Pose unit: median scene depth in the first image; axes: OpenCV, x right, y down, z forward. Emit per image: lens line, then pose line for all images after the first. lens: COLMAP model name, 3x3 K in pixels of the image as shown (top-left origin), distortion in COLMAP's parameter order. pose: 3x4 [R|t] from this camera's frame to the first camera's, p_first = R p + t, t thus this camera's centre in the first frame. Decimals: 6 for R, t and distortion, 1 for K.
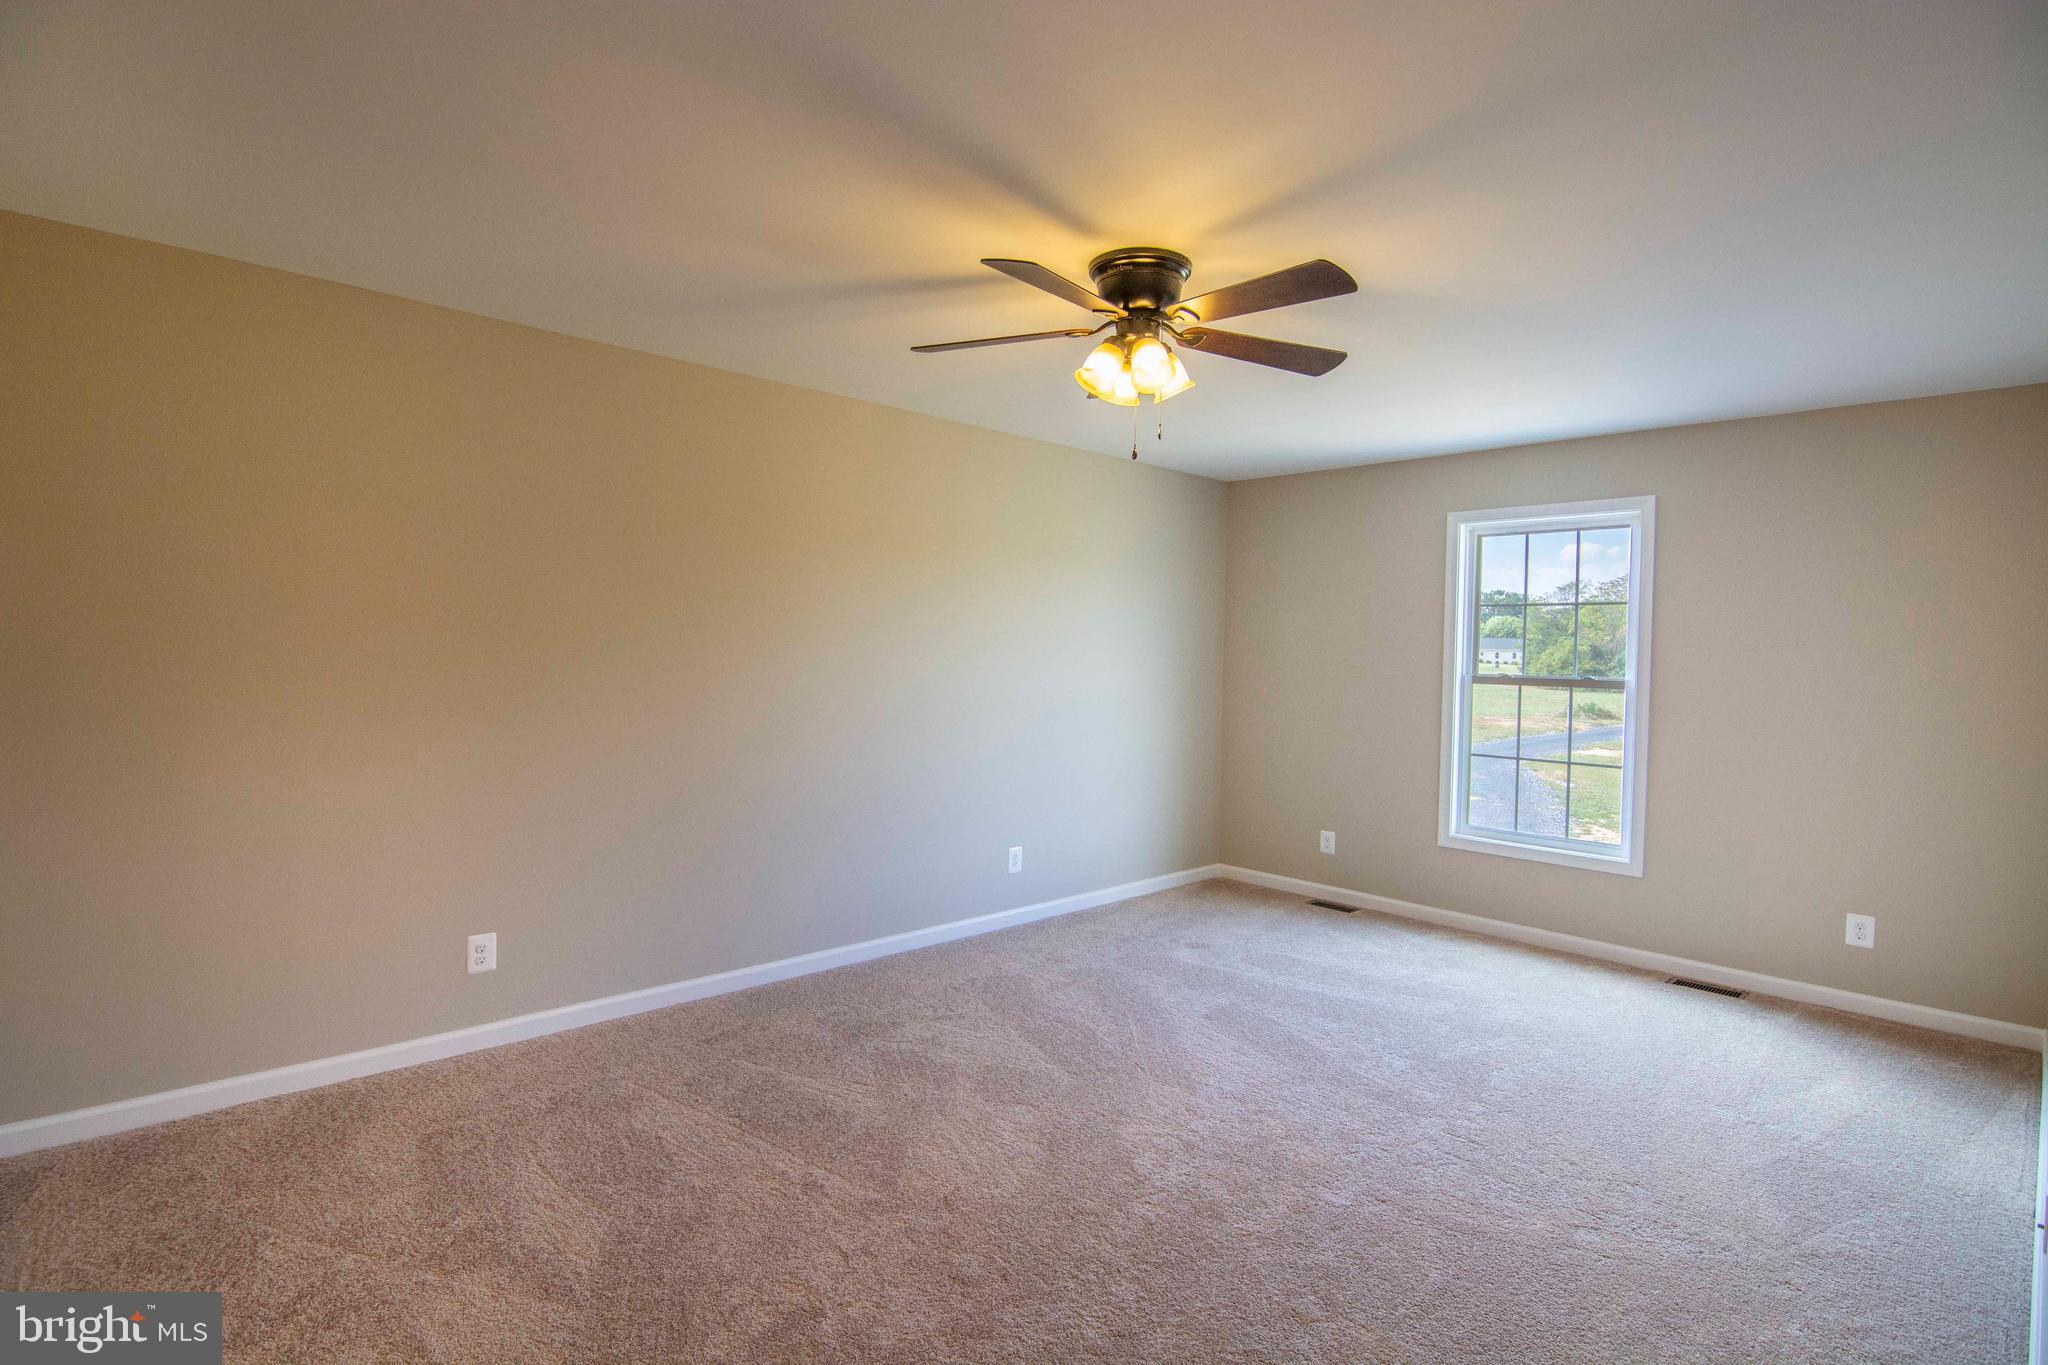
lens RADIAL K [[995.9, 0, 1020.3], [0, 995.9, 670.7], [0, 0, 1]] dist [-0.004559, -0.011523]
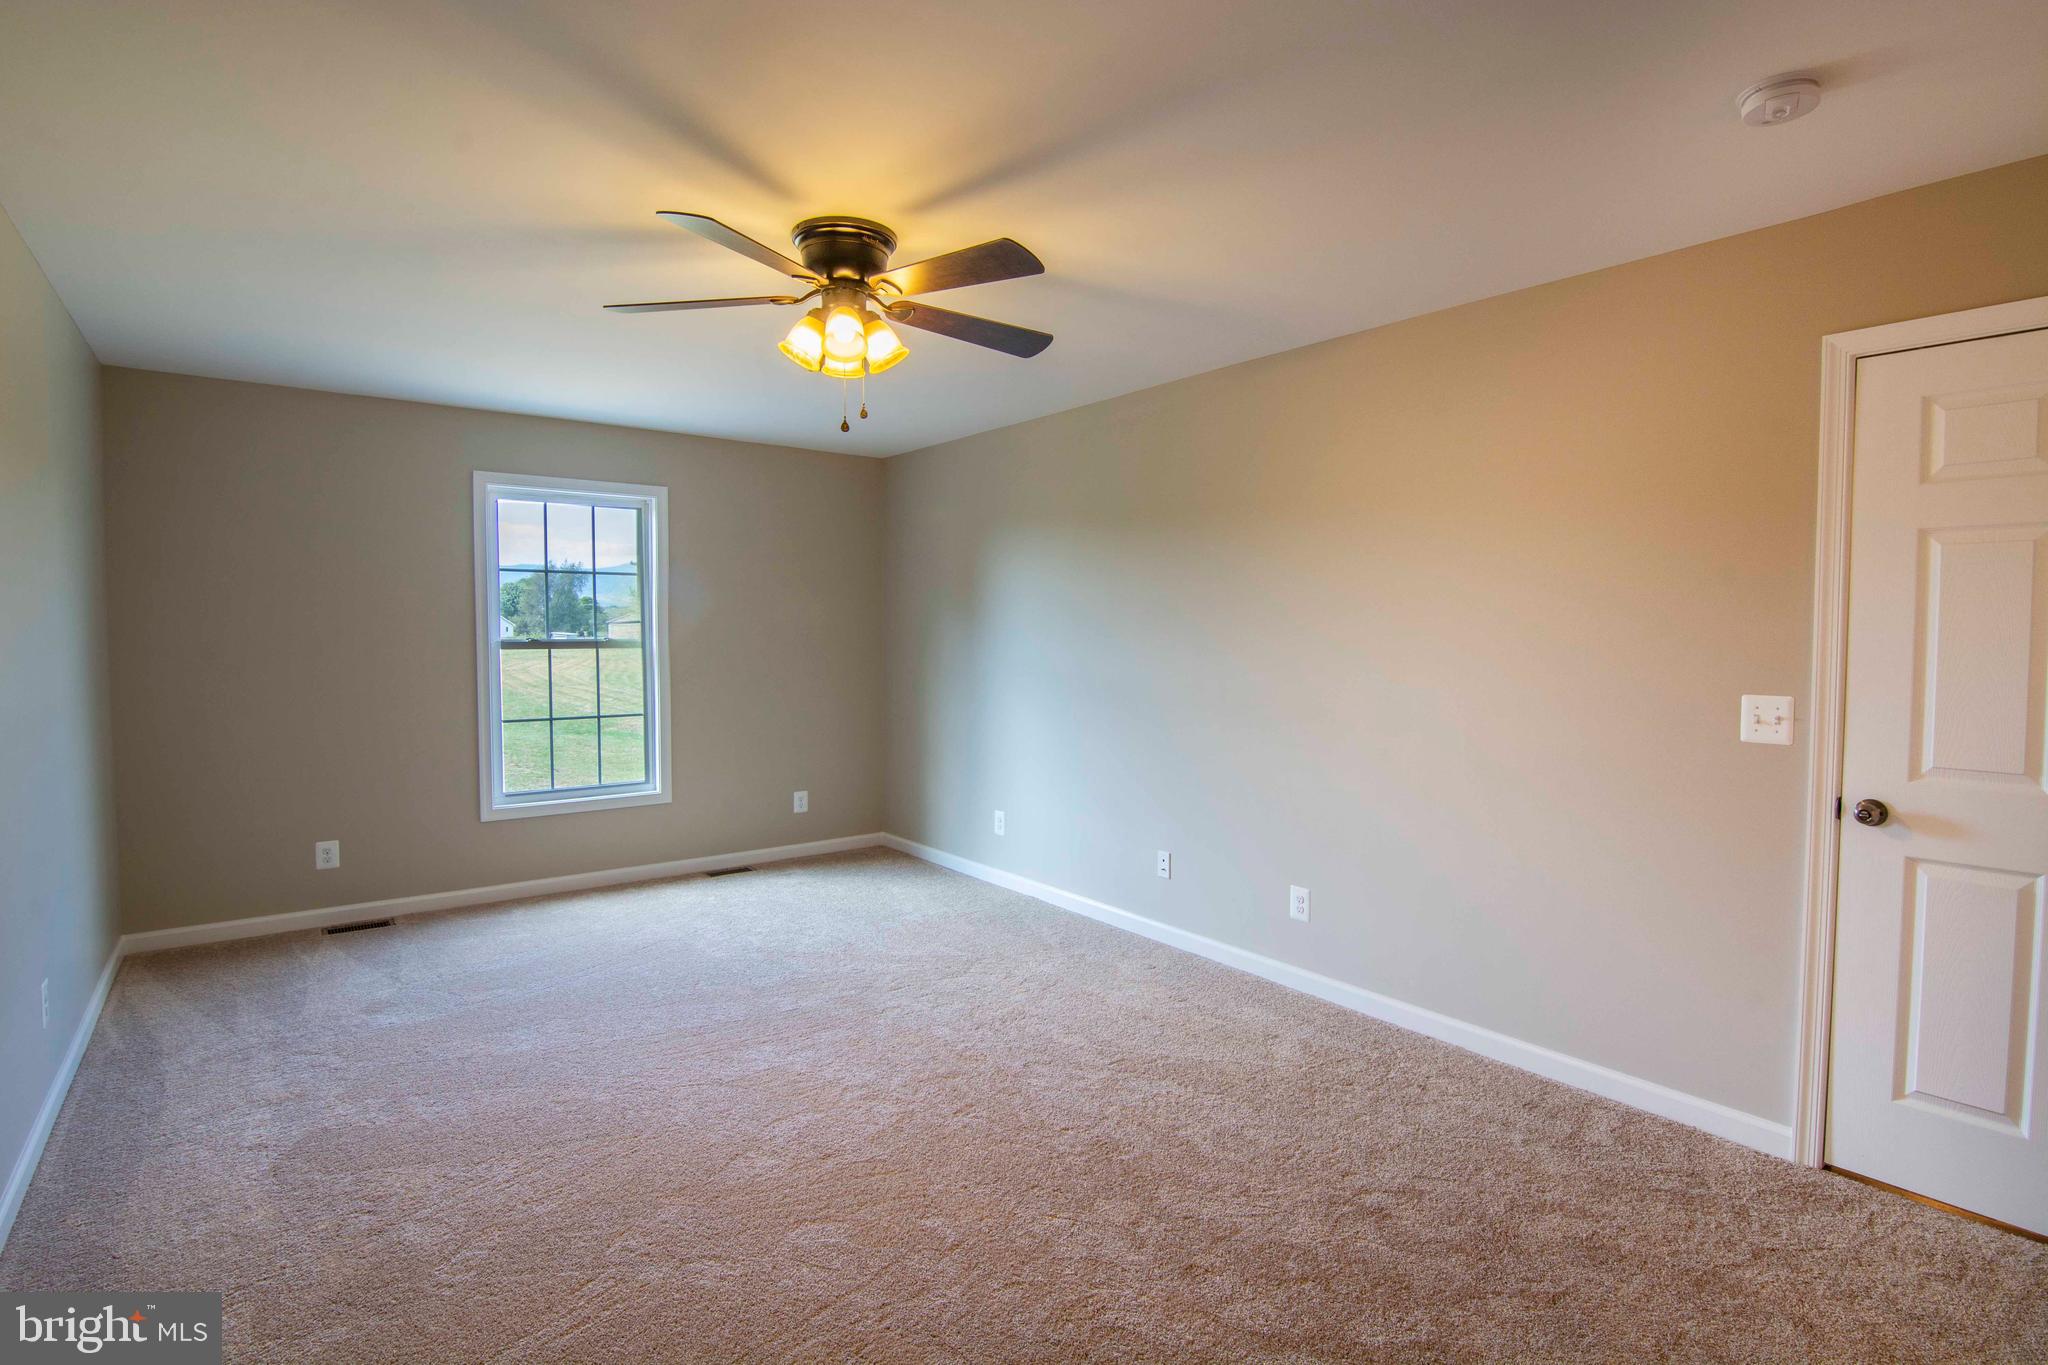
lens RADIAL K [[995.9, 0, 1020.3], [0, 995.9, 670.7], [0, 0, 1]] dist [-0.004559, -0.011523]
pose [[0.112340, -0.066420, 0.991447, -0.478358], [0.021057, 0.997699, 0.064452, -0.020417], [-0.993447, 0.013637, 0.113480, 0.394559]]
